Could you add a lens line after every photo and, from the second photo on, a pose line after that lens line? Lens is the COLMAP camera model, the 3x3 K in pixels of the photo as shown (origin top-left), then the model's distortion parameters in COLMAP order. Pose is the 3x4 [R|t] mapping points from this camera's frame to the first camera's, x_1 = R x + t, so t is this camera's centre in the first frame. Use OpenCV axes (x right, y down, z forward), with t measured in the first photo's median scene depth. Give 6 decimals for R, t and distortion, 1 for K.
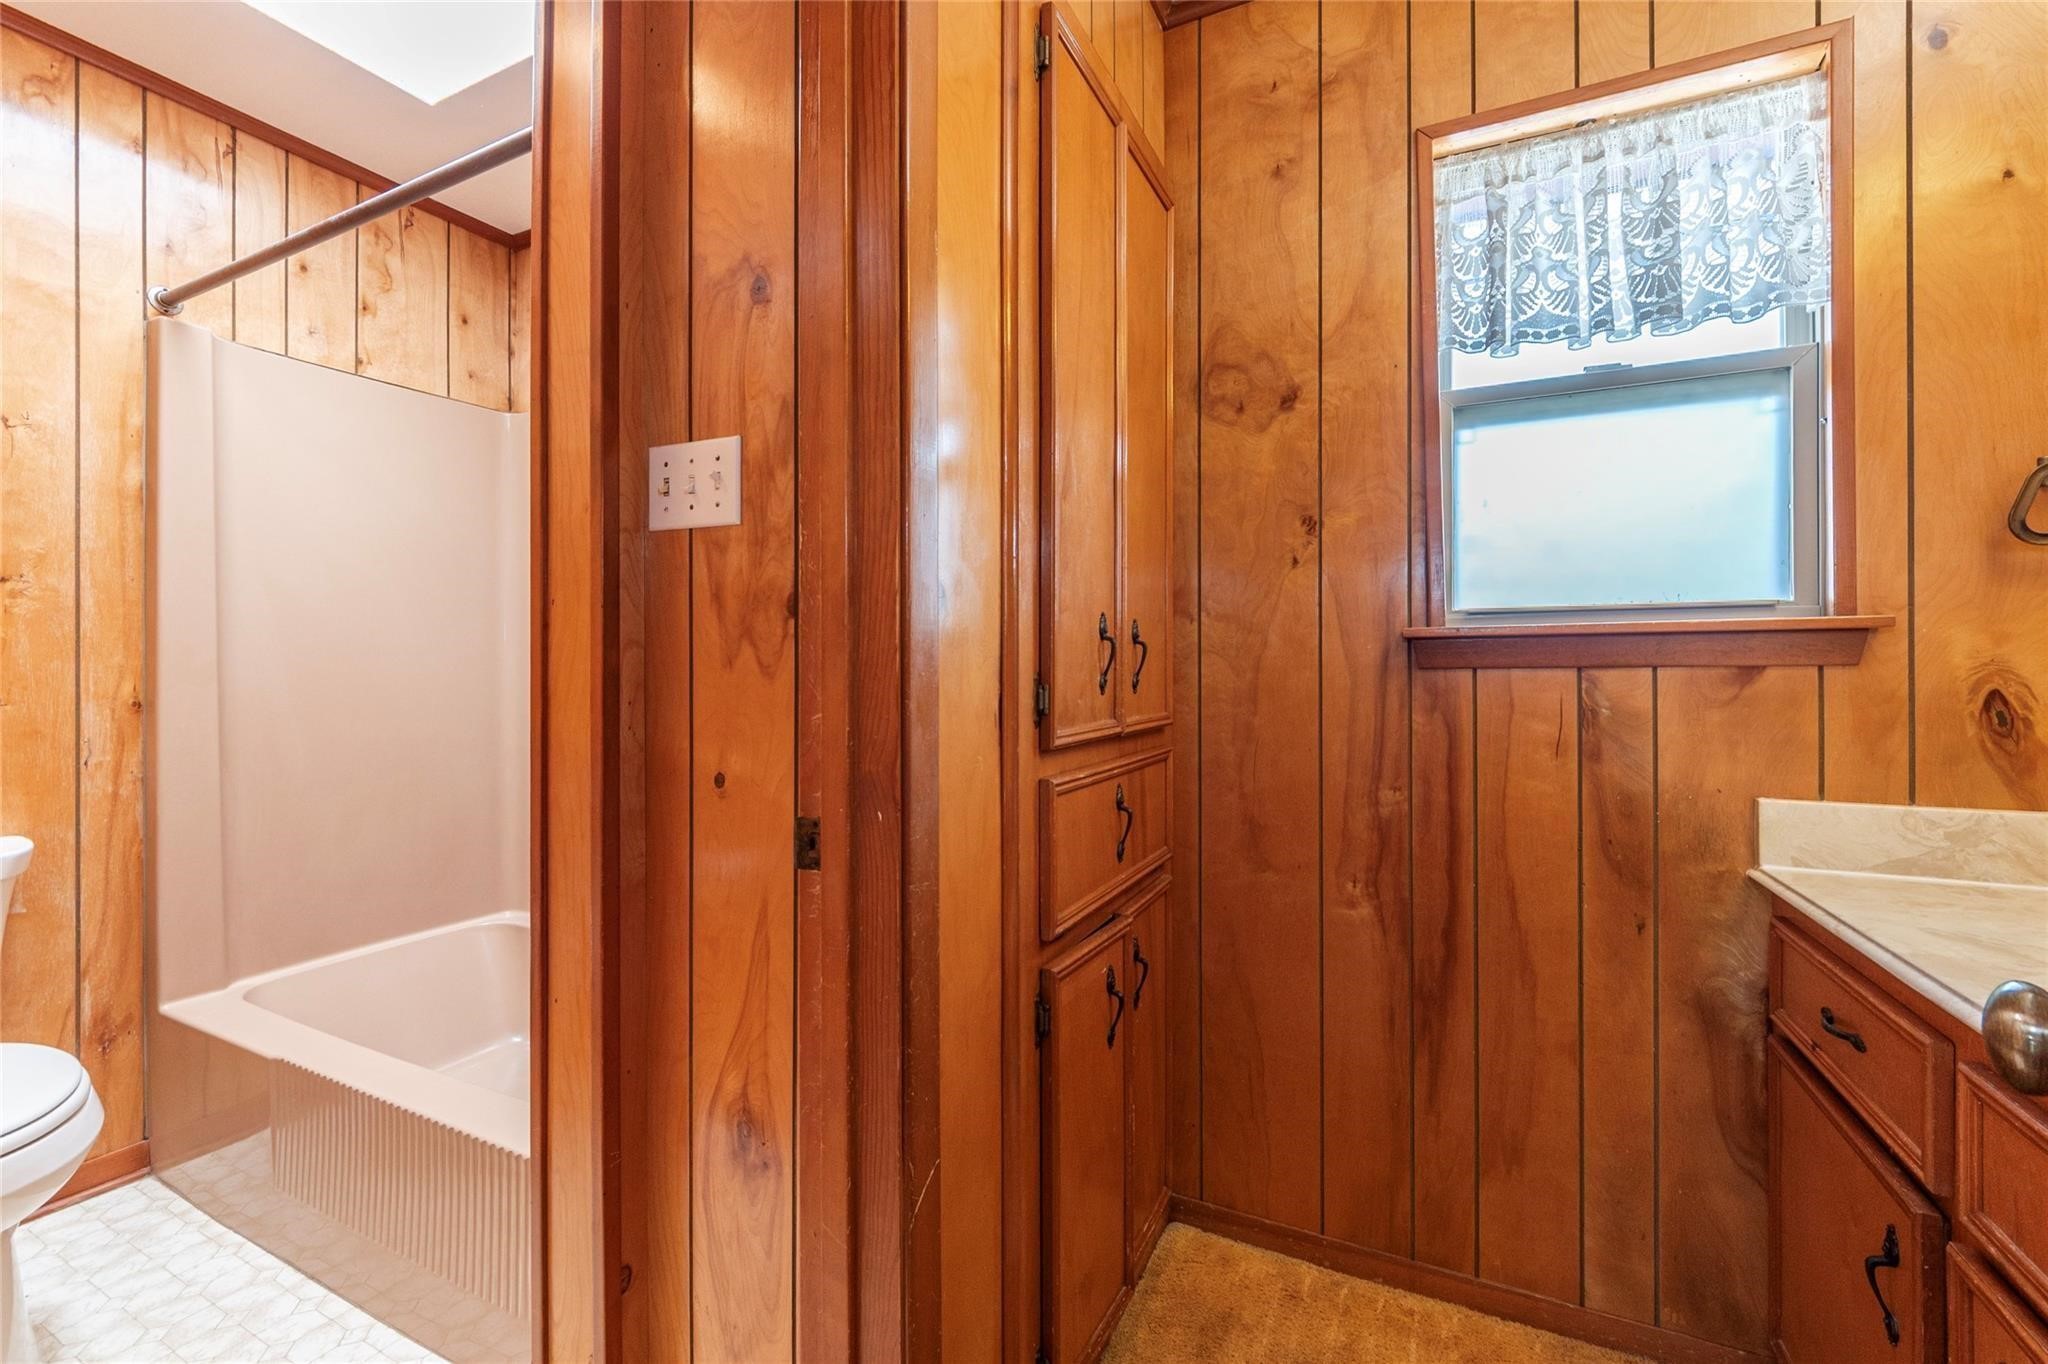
lens RADIAL K [[840.5, 0, 1033.2], [0, 840.5, 664.7], [0, 0, 1]] dist [-0.003537, -0.001530]
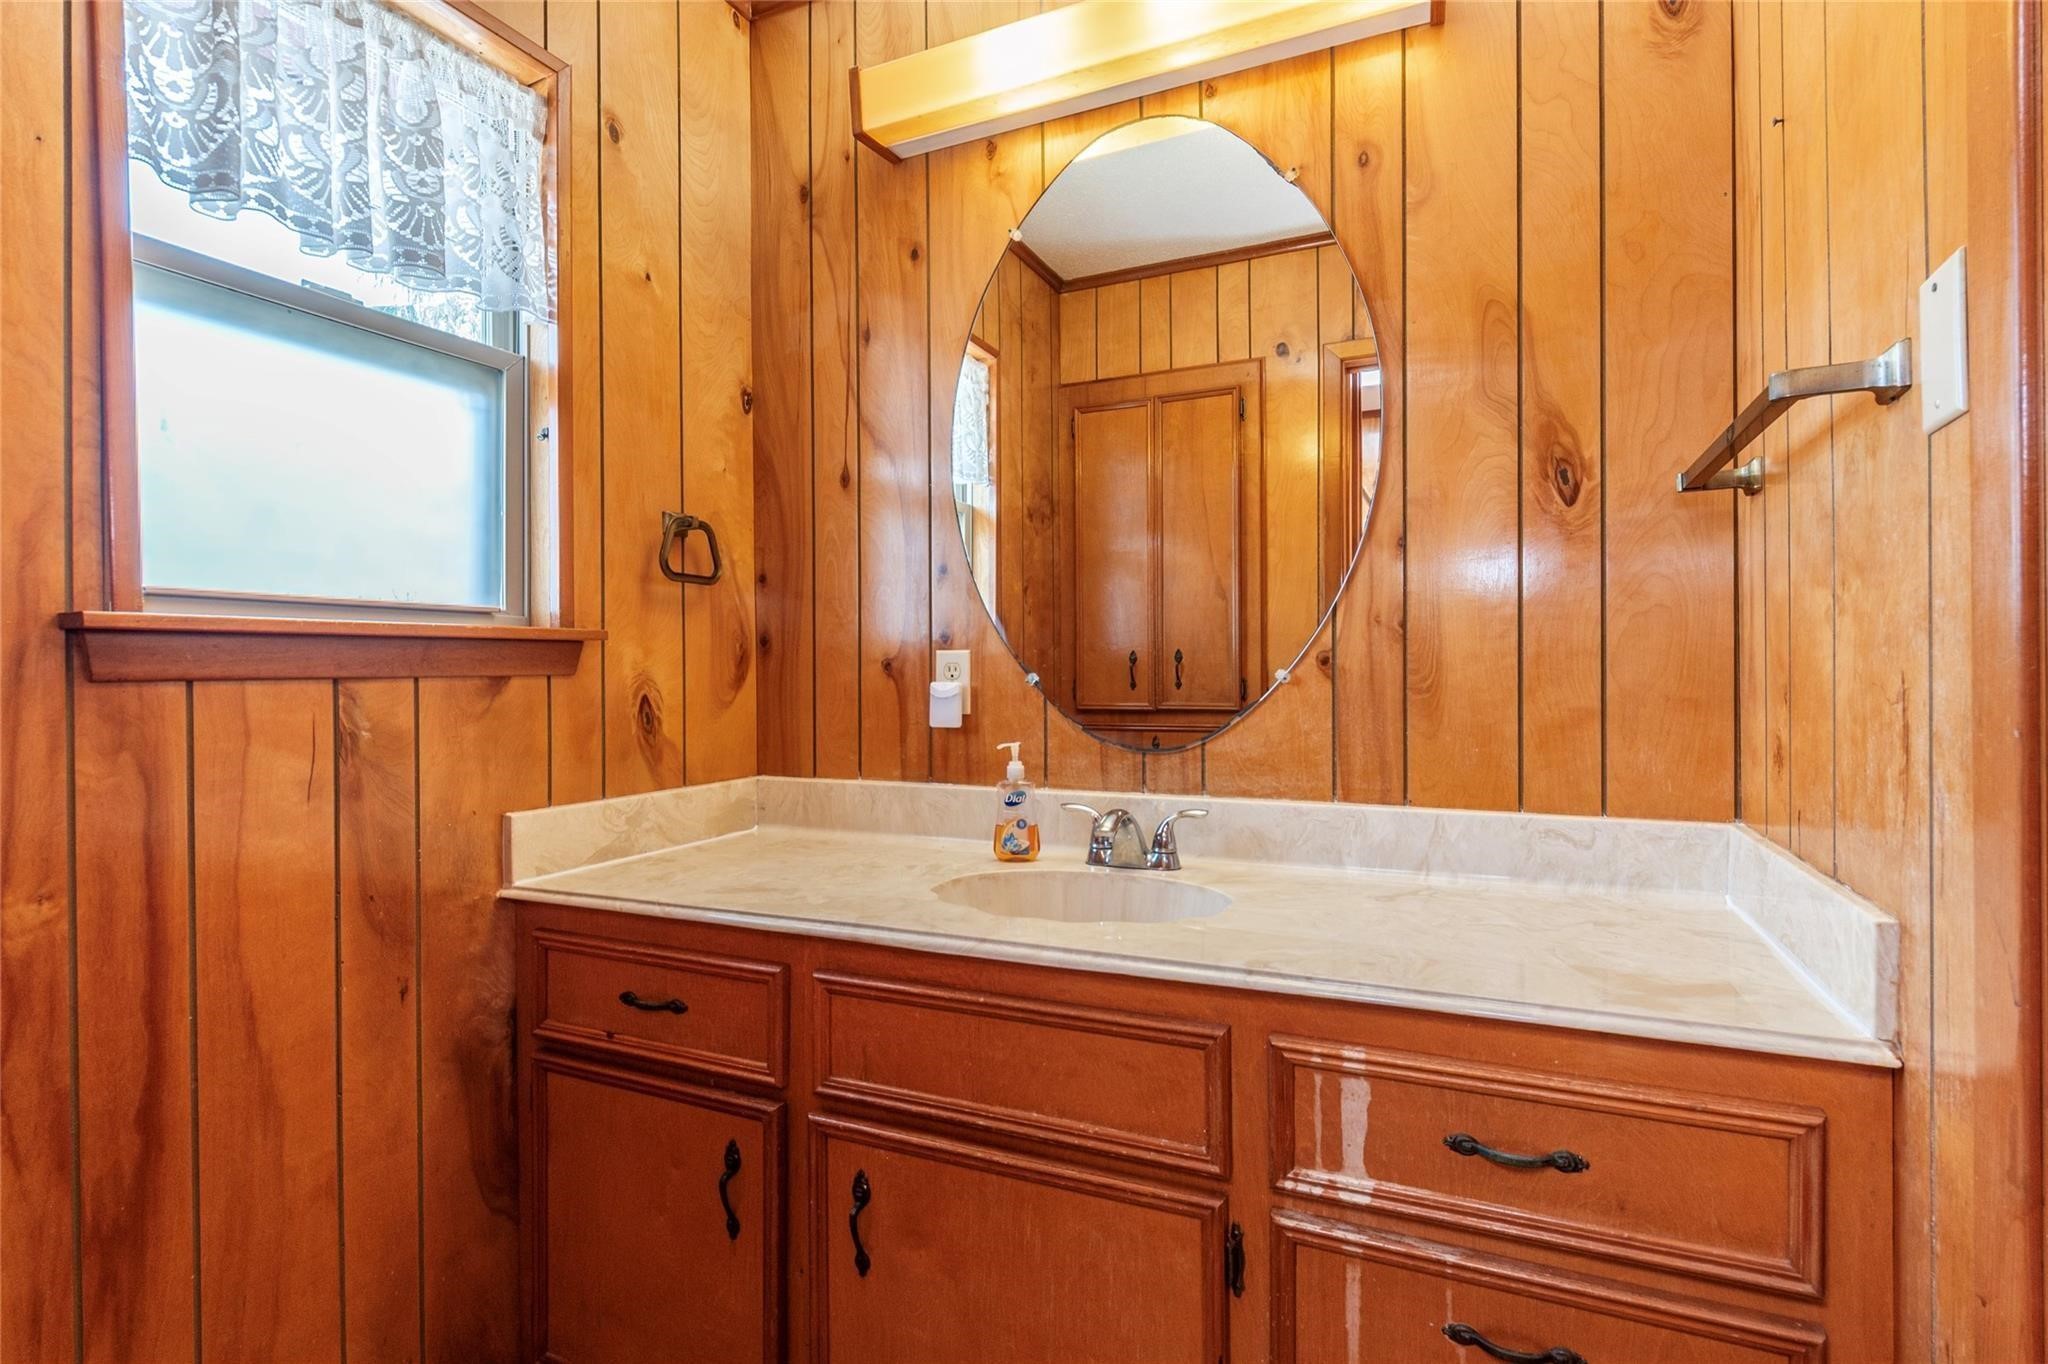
lens RADIAL K [[1007.4, 0, 1030.3], [0, 1007.4, 680.8], [0, 0, 1]] dist [-0.001361, -0.000050]
pose [[-0.032419, -0.004775, 0.999463, -0.284884], [0.005864, 0.999970, 0.004968, 0.004434], [-0.999457, 0.006022, -0.032390, 0.407097]]
